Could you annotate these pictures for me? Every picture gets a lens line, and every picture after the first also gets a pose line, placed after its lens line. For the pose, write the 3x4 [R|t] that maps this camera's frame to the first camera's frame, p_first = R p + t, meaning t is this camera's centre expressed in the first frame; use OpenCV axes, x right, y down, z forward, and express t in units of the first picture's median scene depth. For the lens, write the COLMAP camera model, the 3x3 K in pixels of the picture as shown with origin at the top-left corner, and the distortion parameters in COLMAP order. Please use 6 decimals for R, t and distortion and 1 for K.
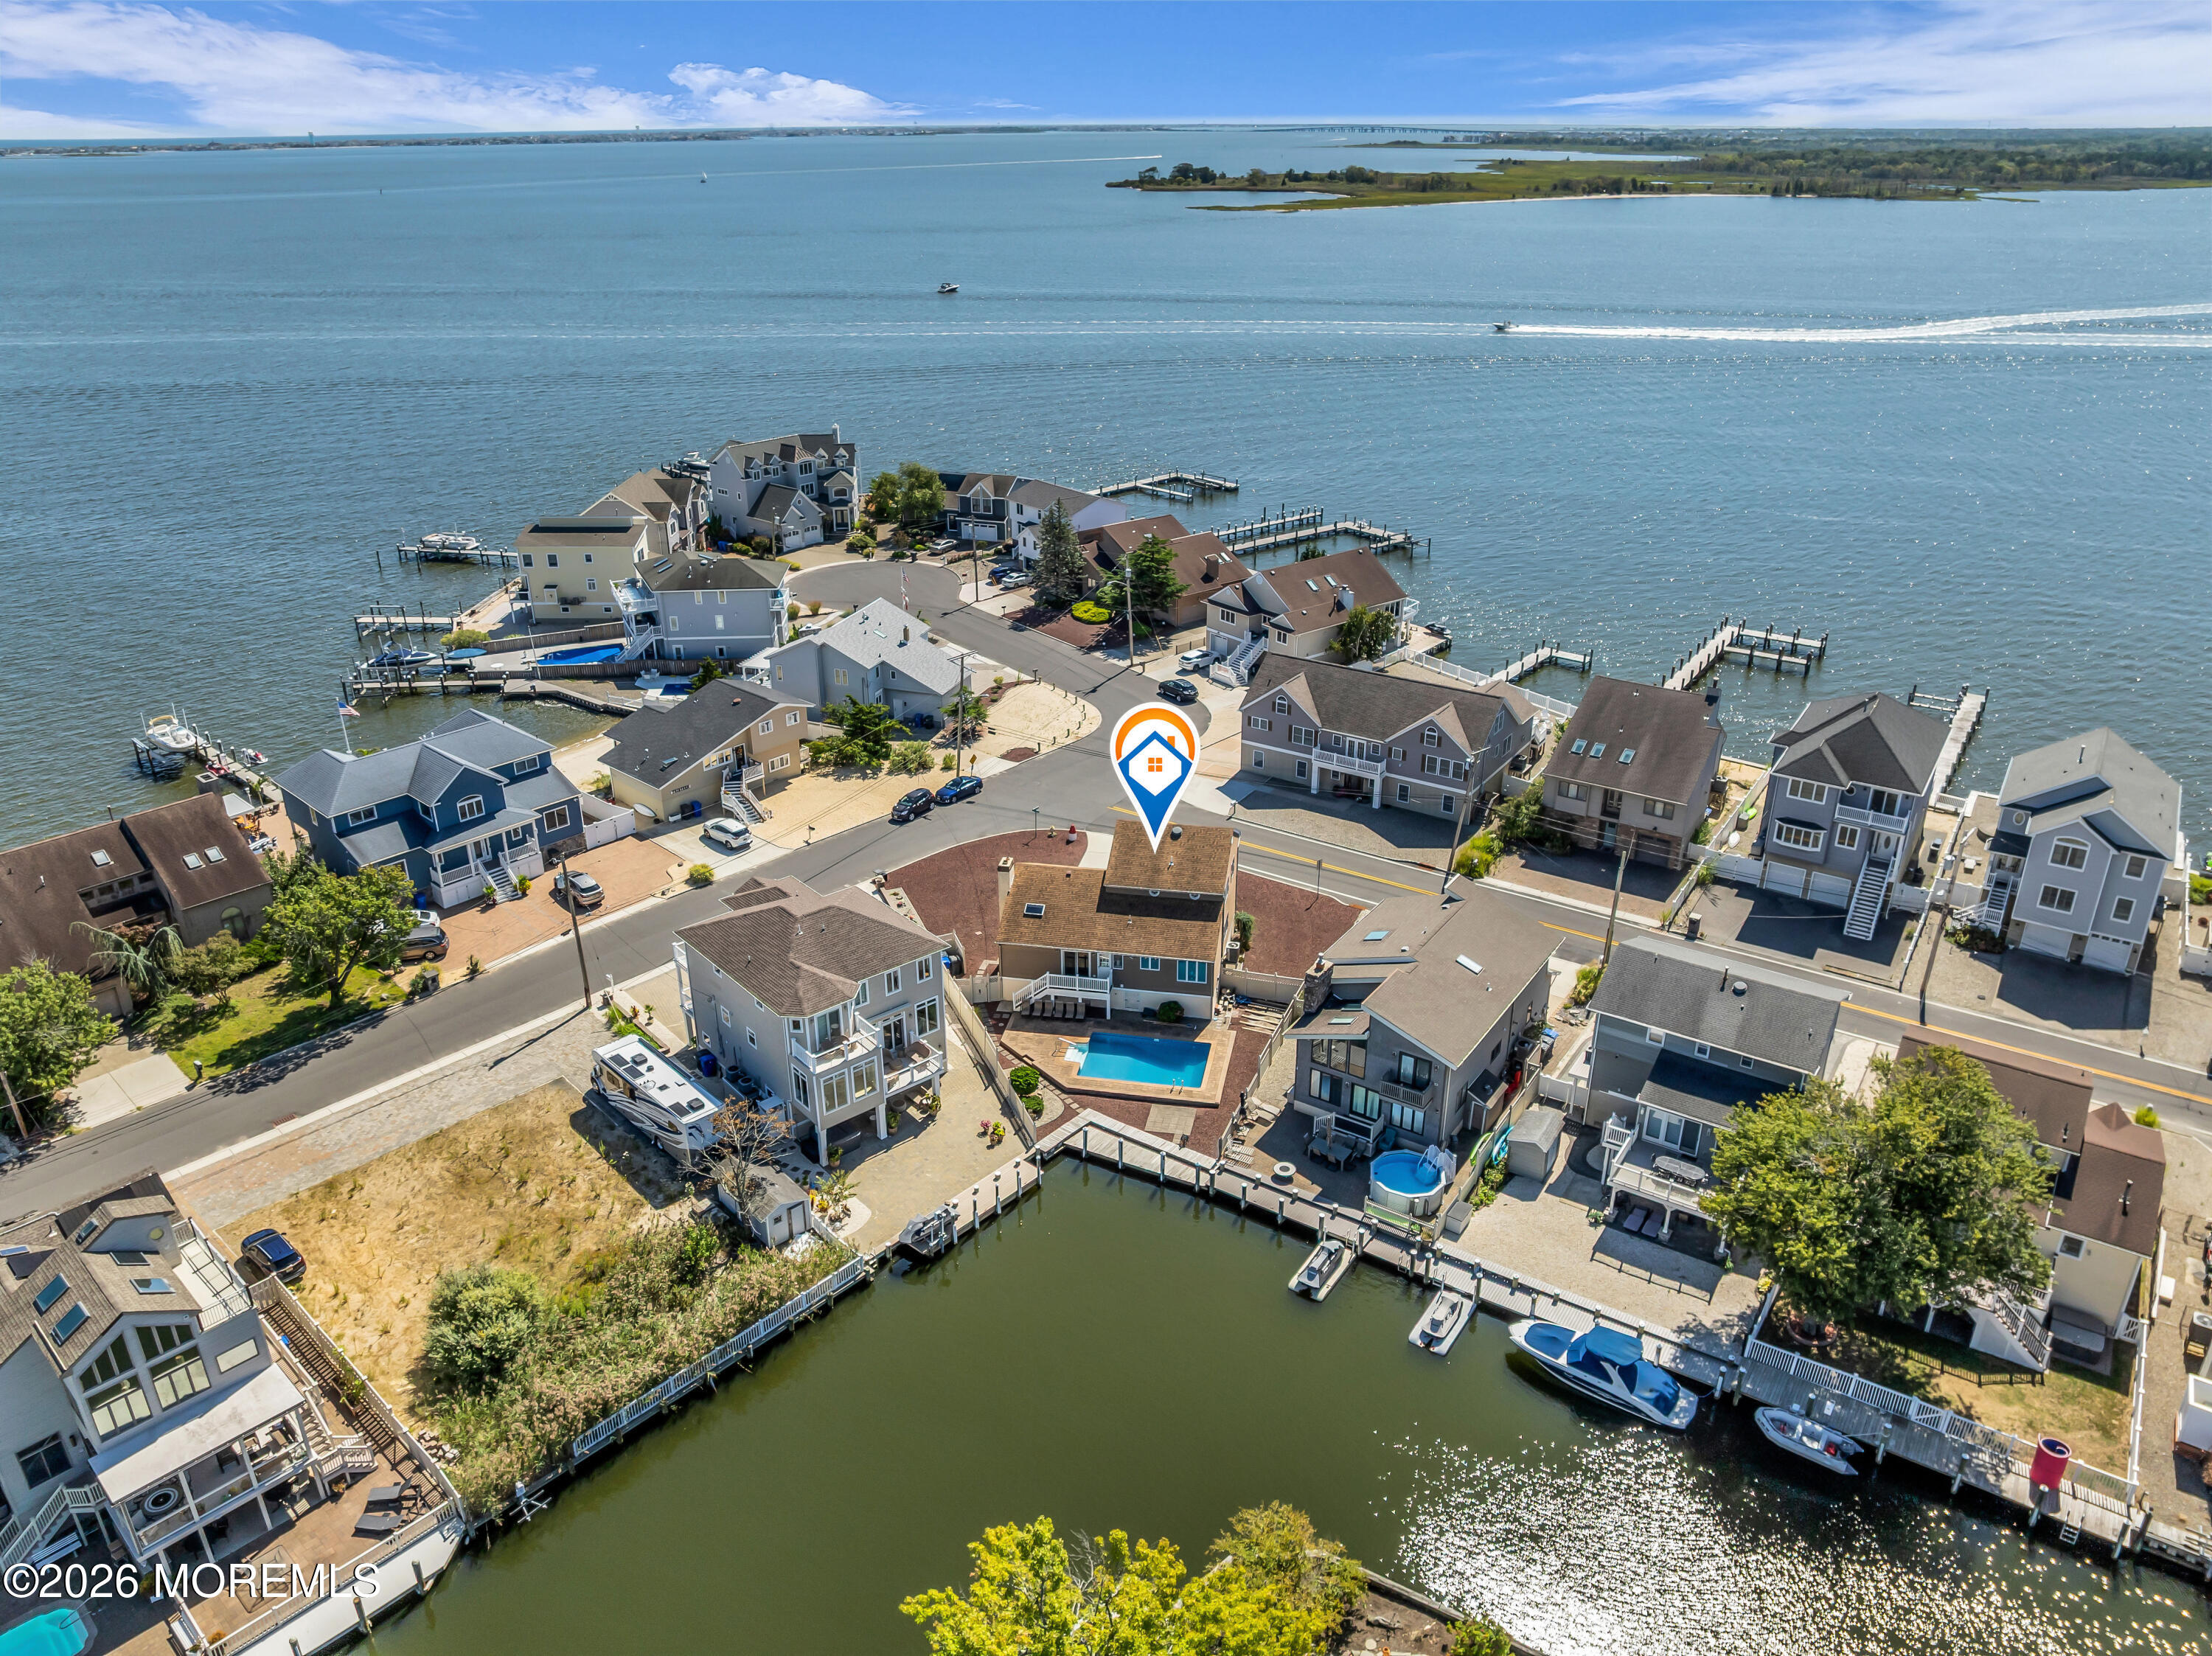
lens RADIAL K [[1577.4, 0, 1109.1], [0, 1577.4, 785.8], [0, 0, 1]] dist [-0.046308, 0.006253]
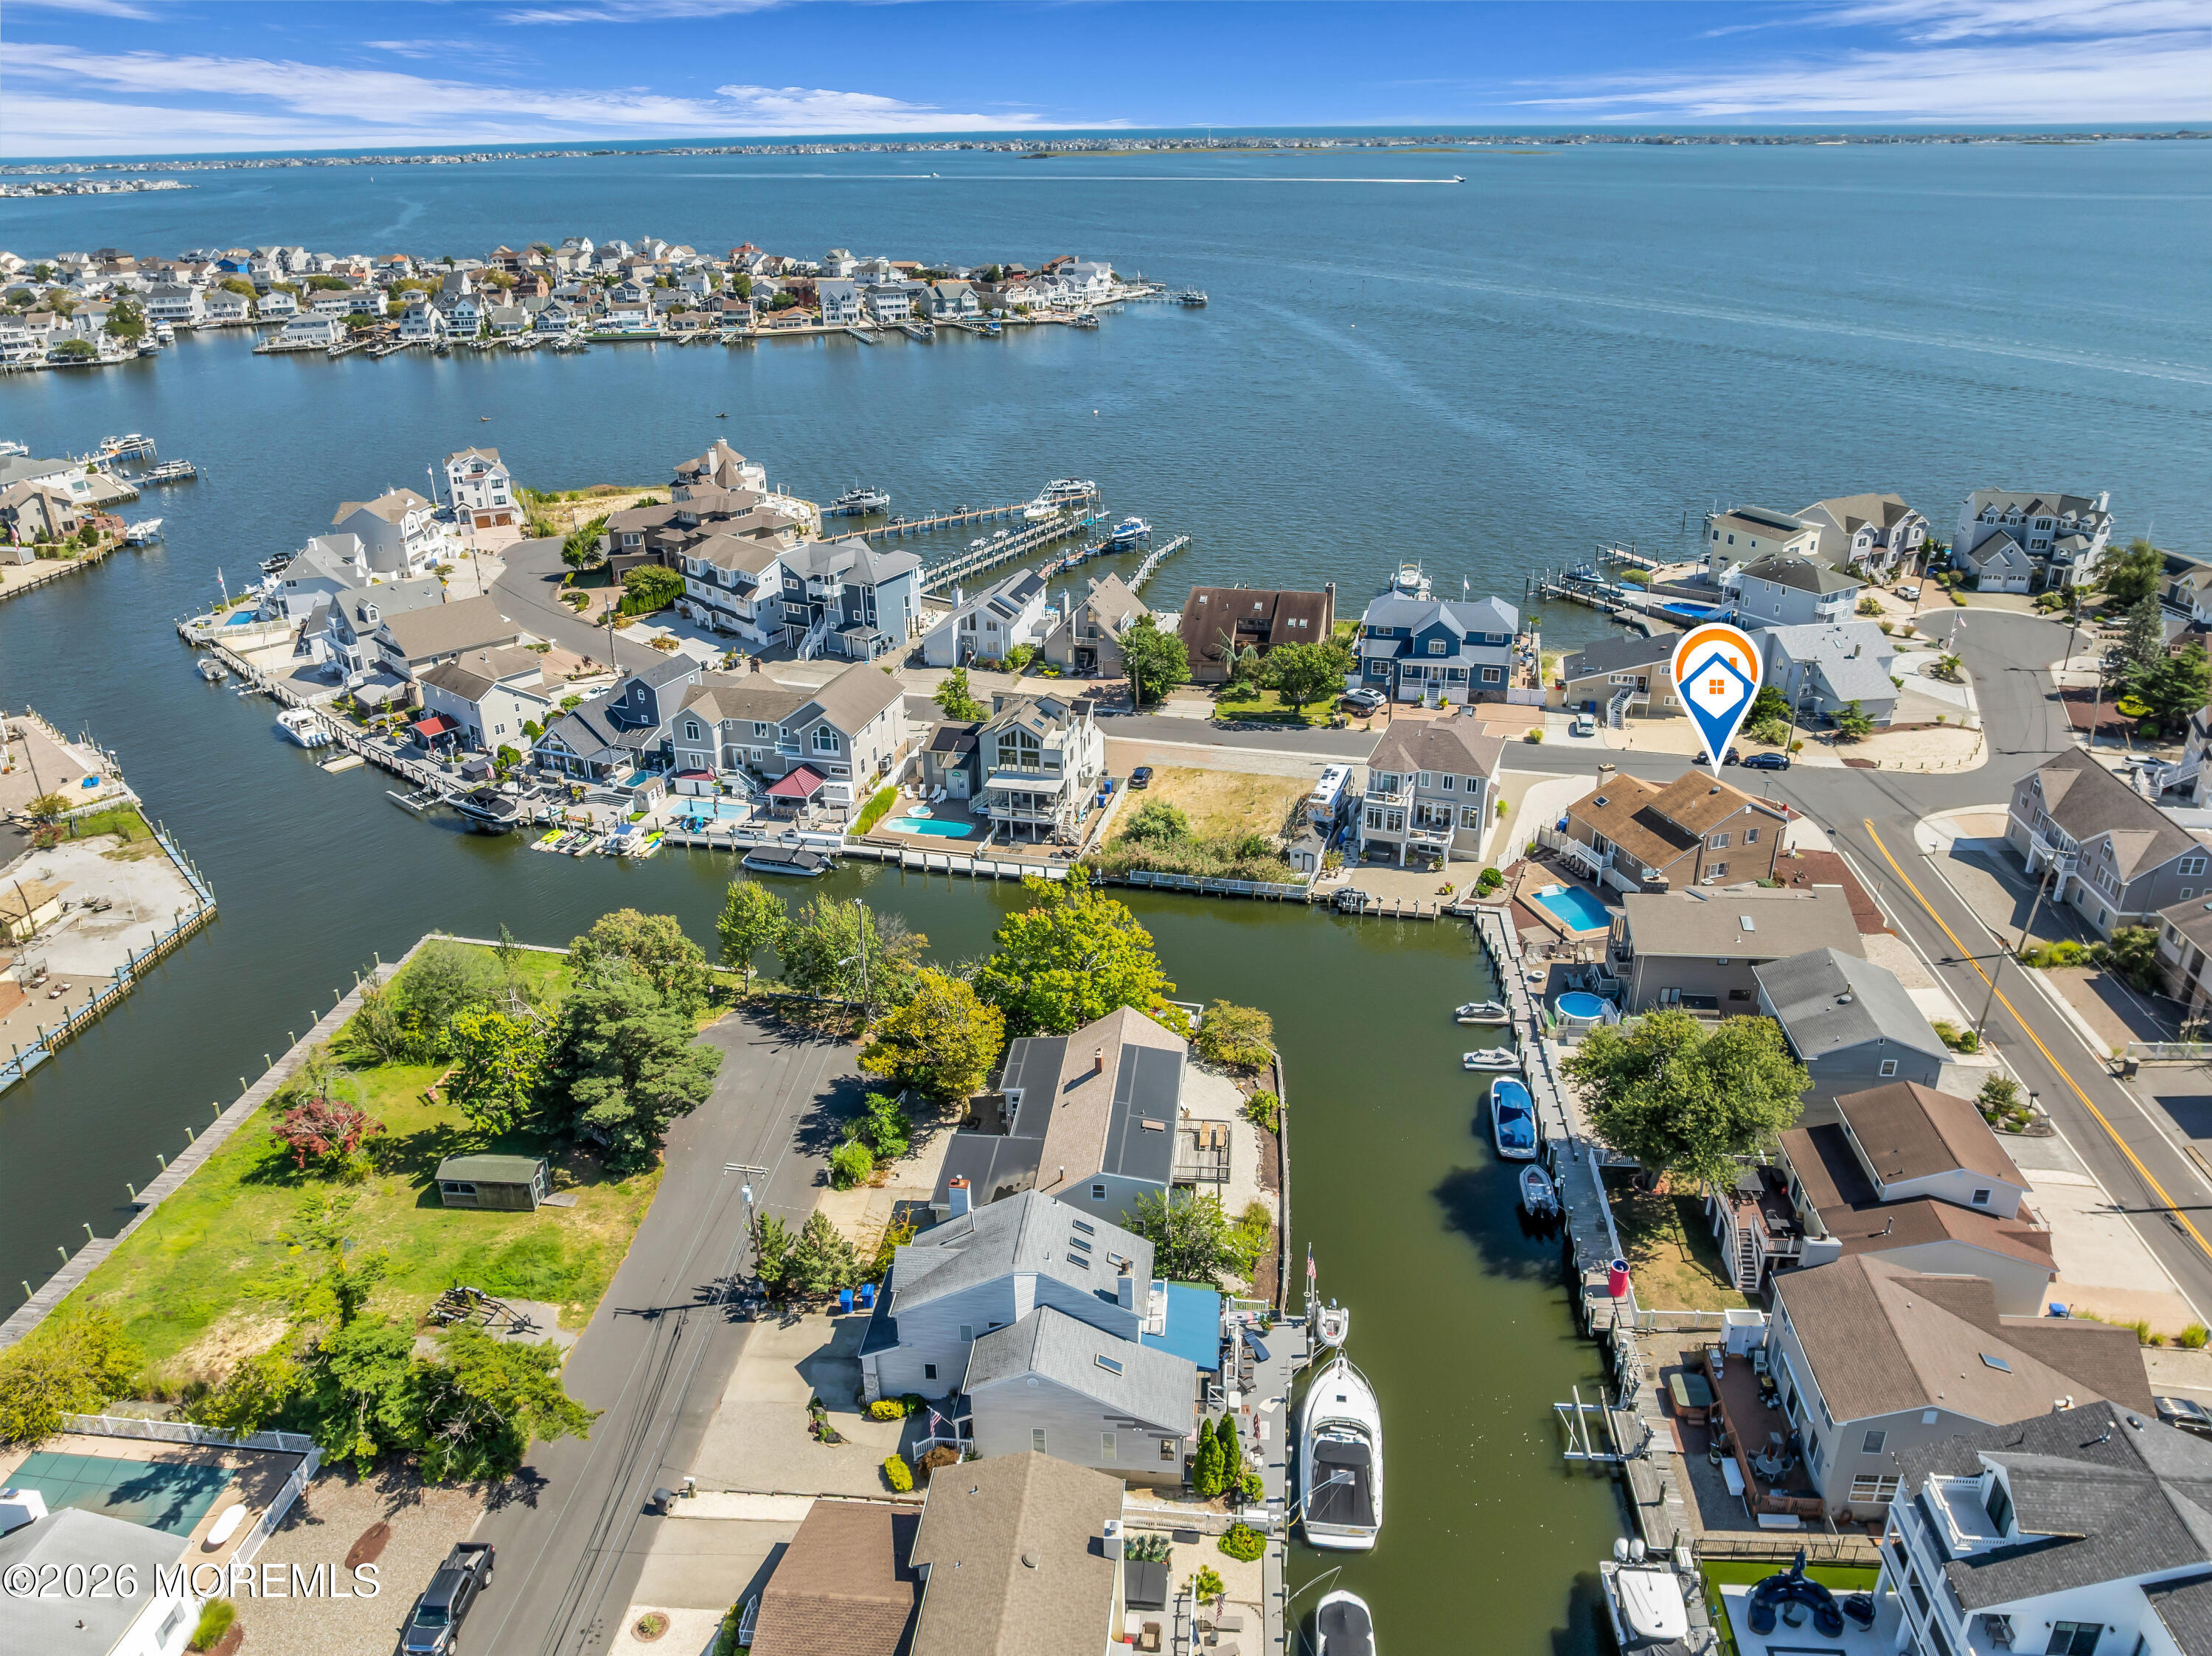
lens RADIAL K [[1577.4, 0, 1109.1], [0, 1577.4, 785.8], [0, 0, 1]] dist [-0.046308, 0.006253]
pose [[0.476840, 0.340885, -0.810198, 0.790981], [-0.333404, 0.923001, 0.192122, -0.052729], [0.813305, 0.178512, 0.553776, -0.136880]]
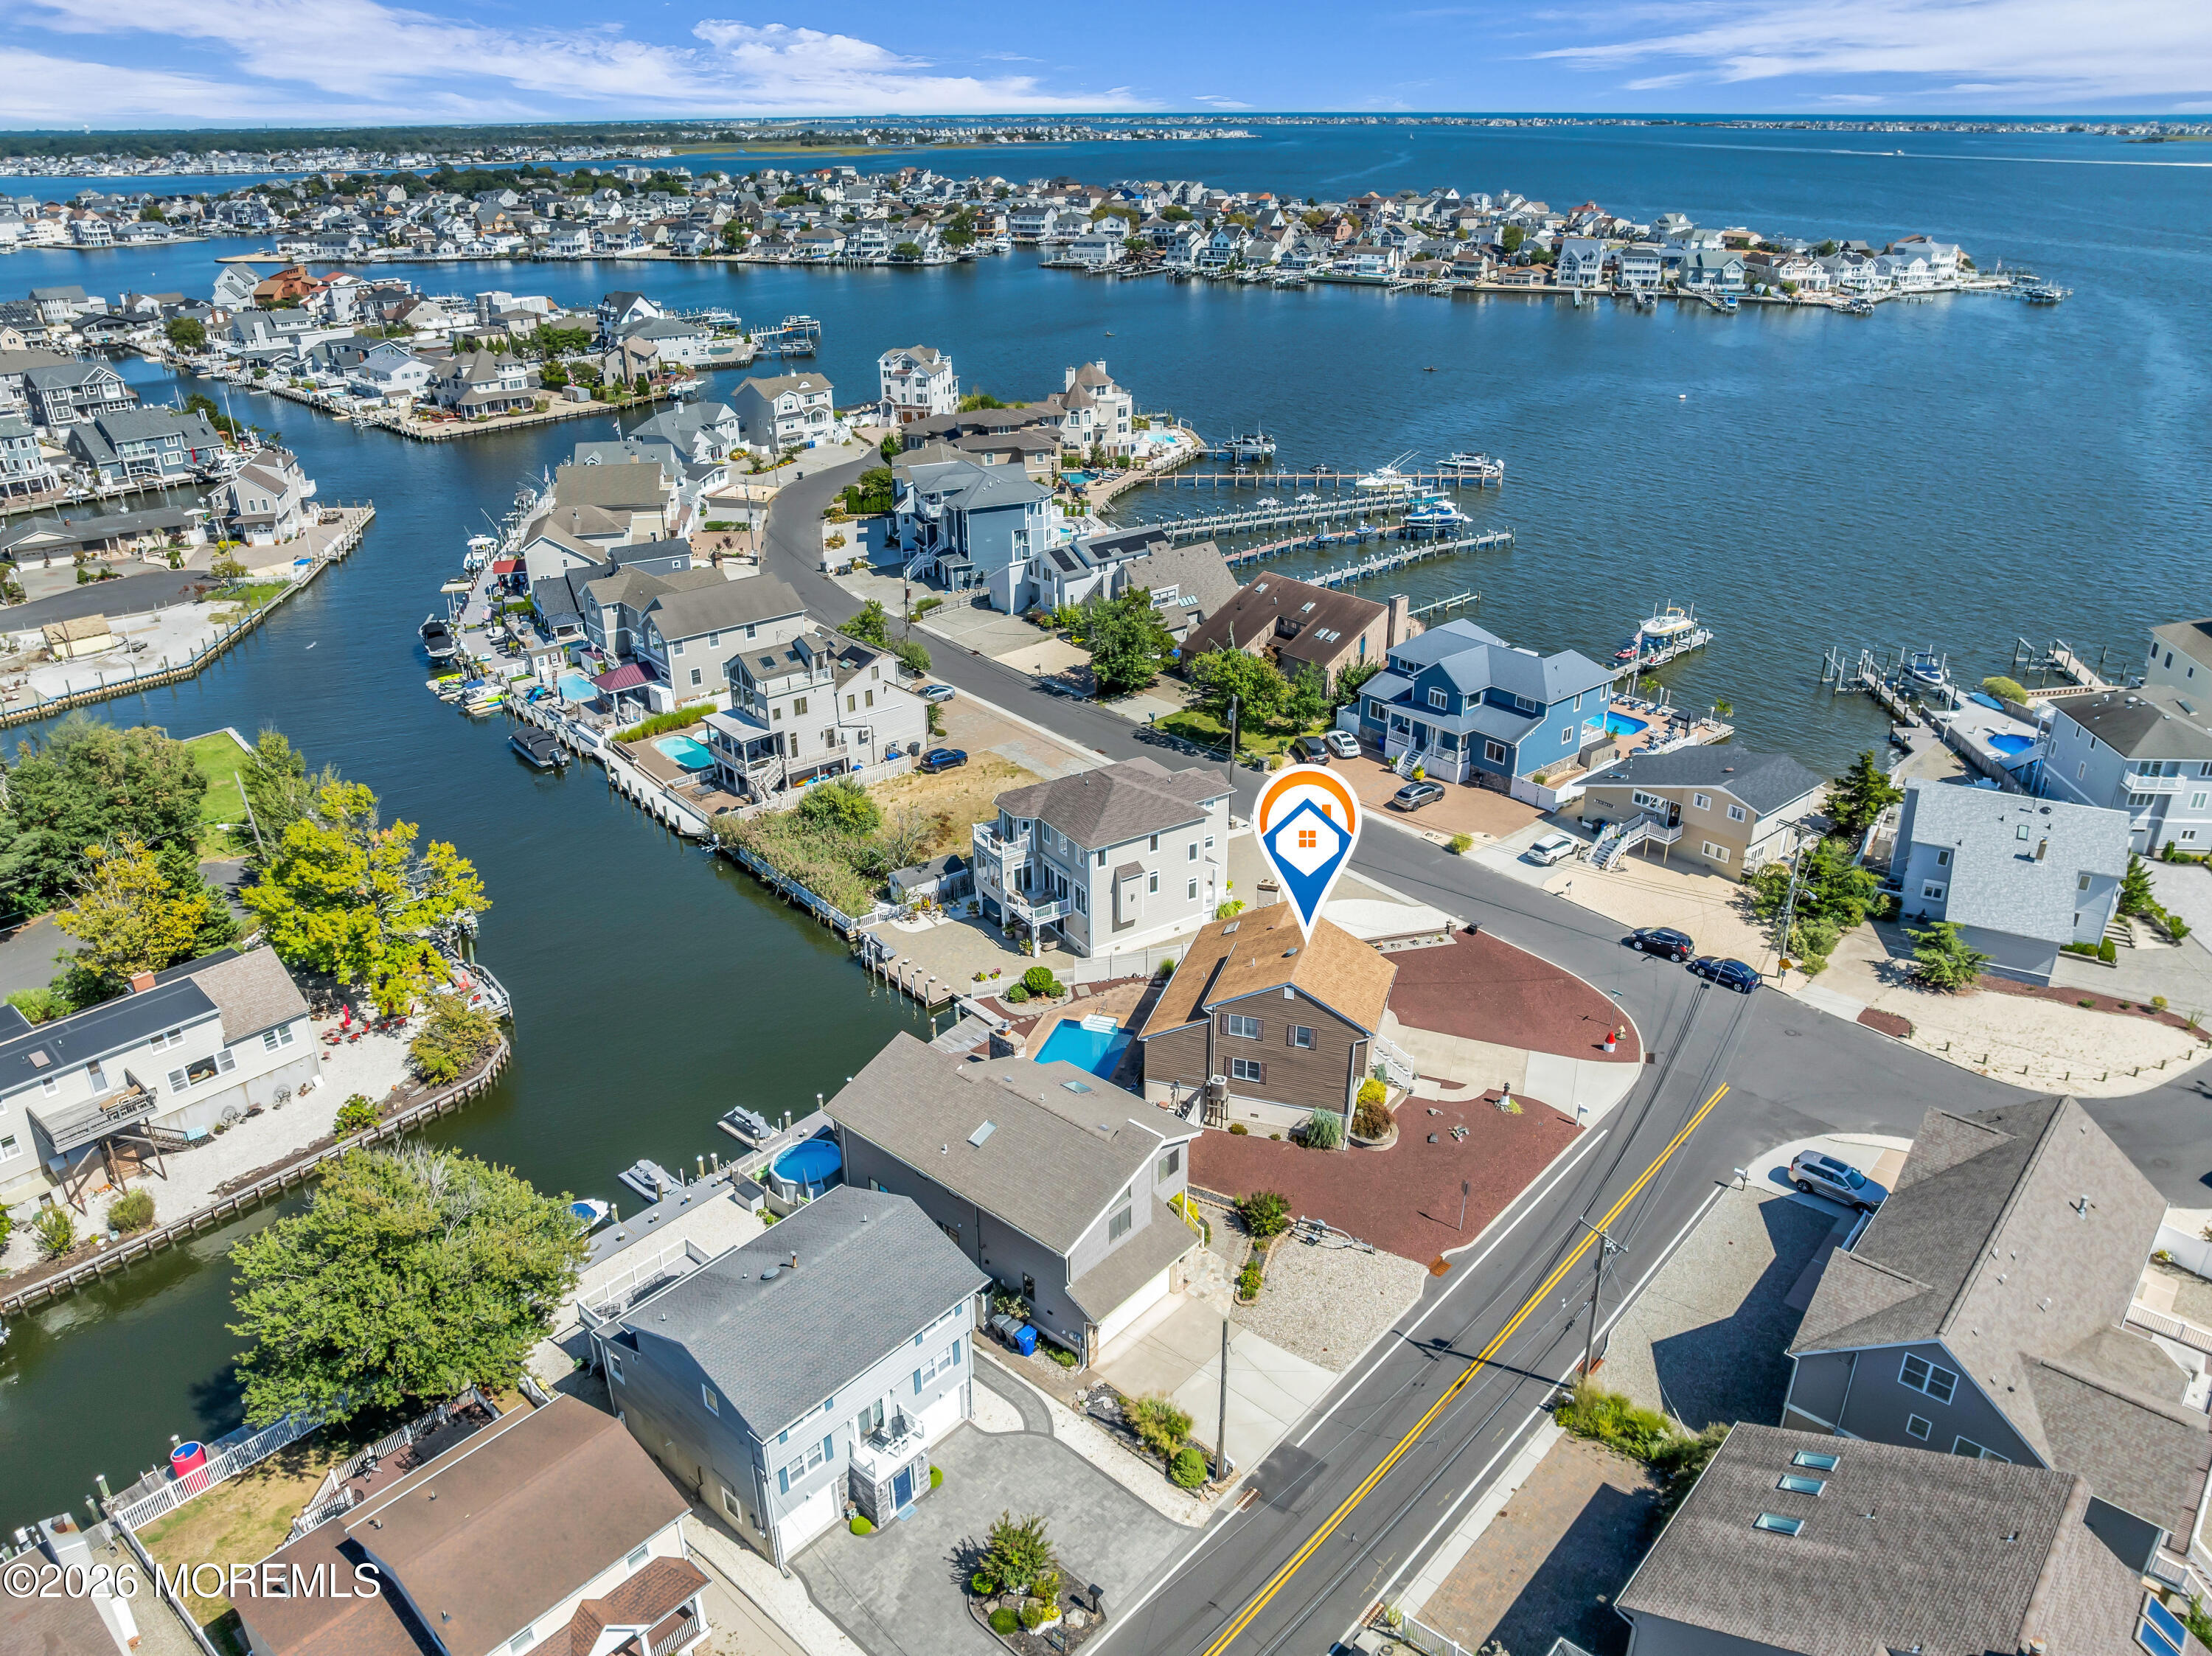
lens RADIAL K [[1577.4, 0, 1109.1], [0, 1577.4, 785.8], [0, 0, 1]] dist [-0.046308, 0.006253]
pose [[-0.128939, 0.399974, -0.907411, 0.726058], [-0.381642, 0.824555, 0.417682, -0.333587], [0.915273, 0.400162, 0.046329, 0.756367]]
